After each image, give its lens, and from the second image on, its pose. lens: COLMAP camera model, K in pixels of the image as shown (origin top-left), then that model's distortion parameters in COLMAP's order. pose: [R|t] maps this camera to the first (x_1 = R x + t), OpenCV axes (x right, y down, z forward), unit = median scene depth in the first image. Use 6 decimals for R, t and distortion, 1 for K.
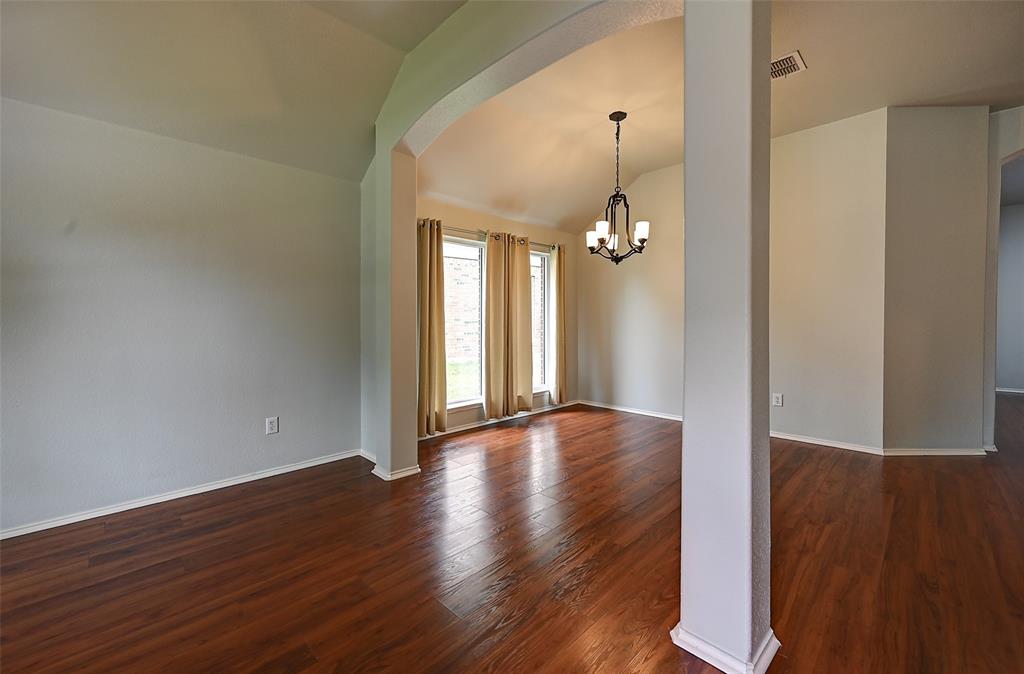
lens RADIAL K [[424.0, 0, 499.7], [0, 424.0, 320.6], [0, 0, 1]] dist [-0.003509, 0.000879]
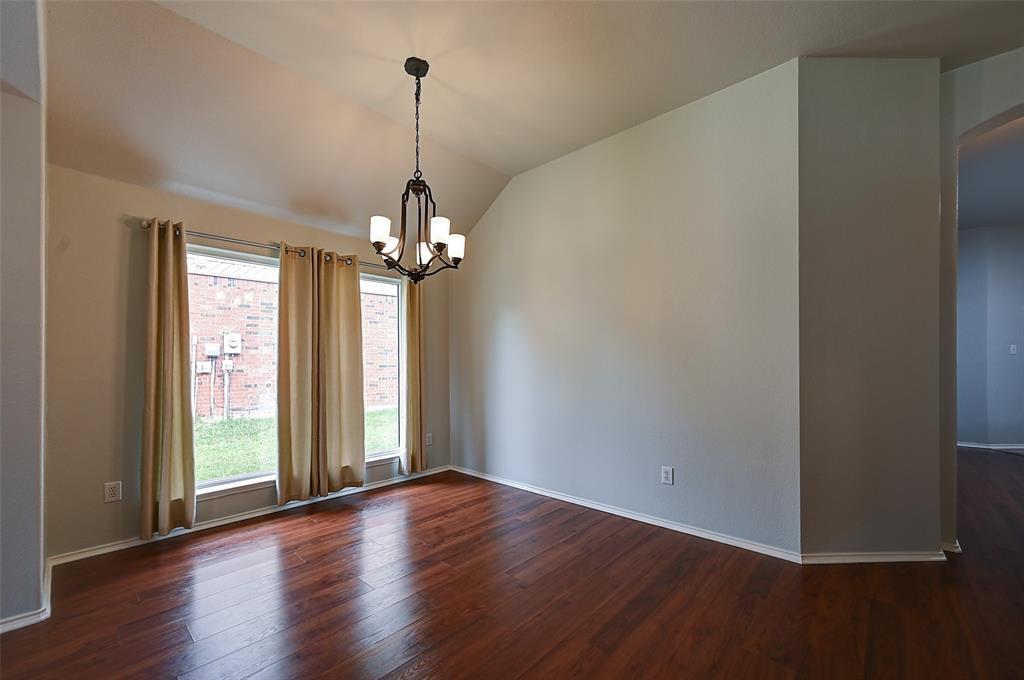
lens RADIAL K [[424.0, 0, 491.1], [0, 424.0, 355.7], [0, 0, 1]] dist [-0.003509, 0.000879]
pose [[0.999371, -0.002081, 0.035399, 0.302539], [0.002683, 0.999852, -0.016969, -0.005153], [-0.035359, 0.017053, 0.999229, 0.260721]]
